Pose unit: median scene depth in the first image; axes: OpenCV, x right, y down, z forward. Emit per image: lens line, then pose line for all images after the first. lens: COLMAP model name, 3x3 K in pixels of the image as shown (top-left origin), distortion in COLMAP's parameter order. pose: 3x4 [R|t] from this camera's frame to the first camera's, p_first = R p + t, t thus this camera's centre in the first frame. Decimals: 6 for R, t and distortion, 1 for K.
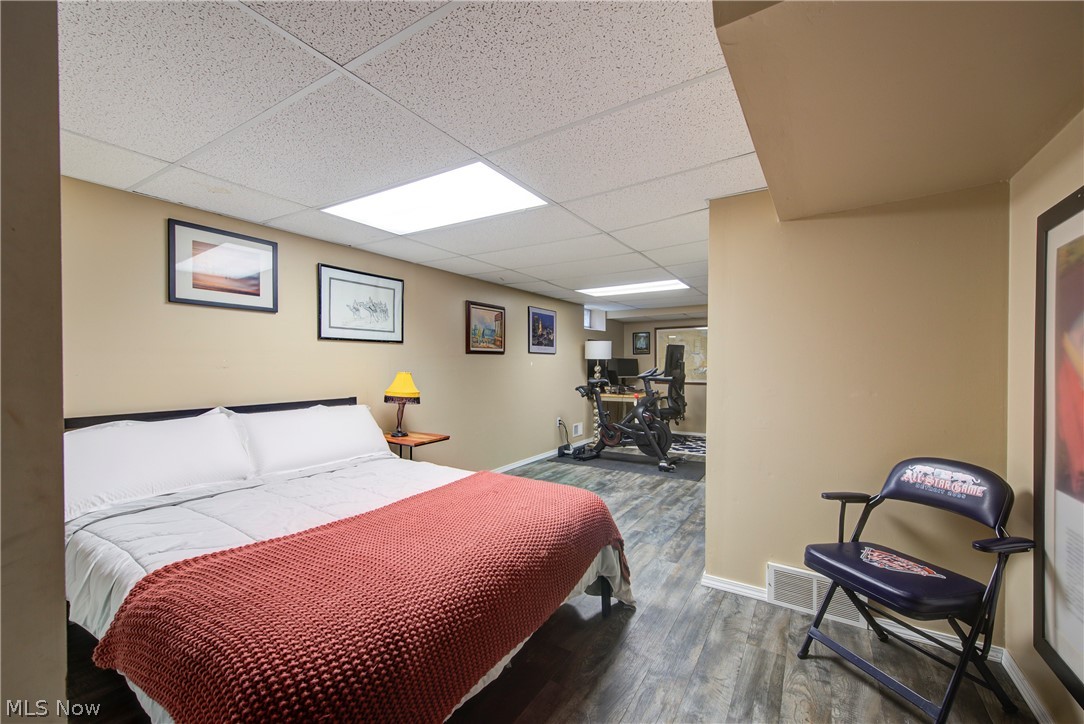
lens RADIAL K [[430.2, 0, 541.5], [0, 430.2, 366.6], [0, 0, 1]] dist [-0.001424, -0.000530]
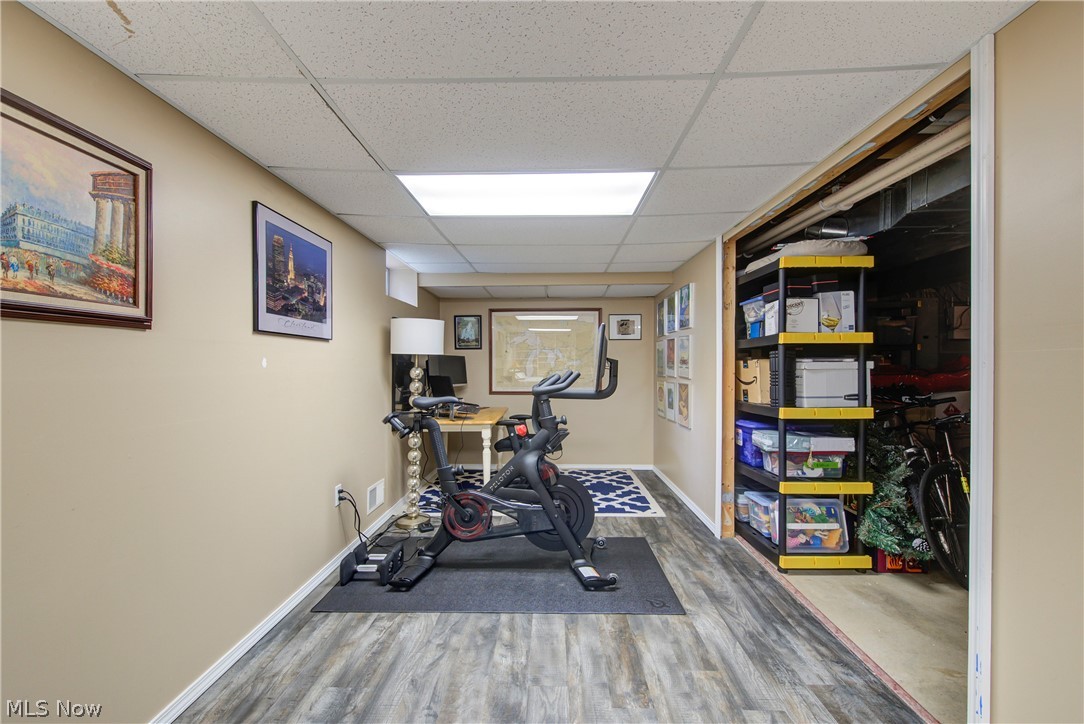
lens RADIAL K [[430.2, 0, 541.5], [0, 430.2, 366.6], [0, 0, 1]] dist [-0.001424, -0.000530]
pose [[0.855596, -0.000831, 0.517644, -0.010472], [0.001607, 0.999998, -0.001050, -0.002252], [-0.517642, 0.001730, 0.855596, 0.552112]]
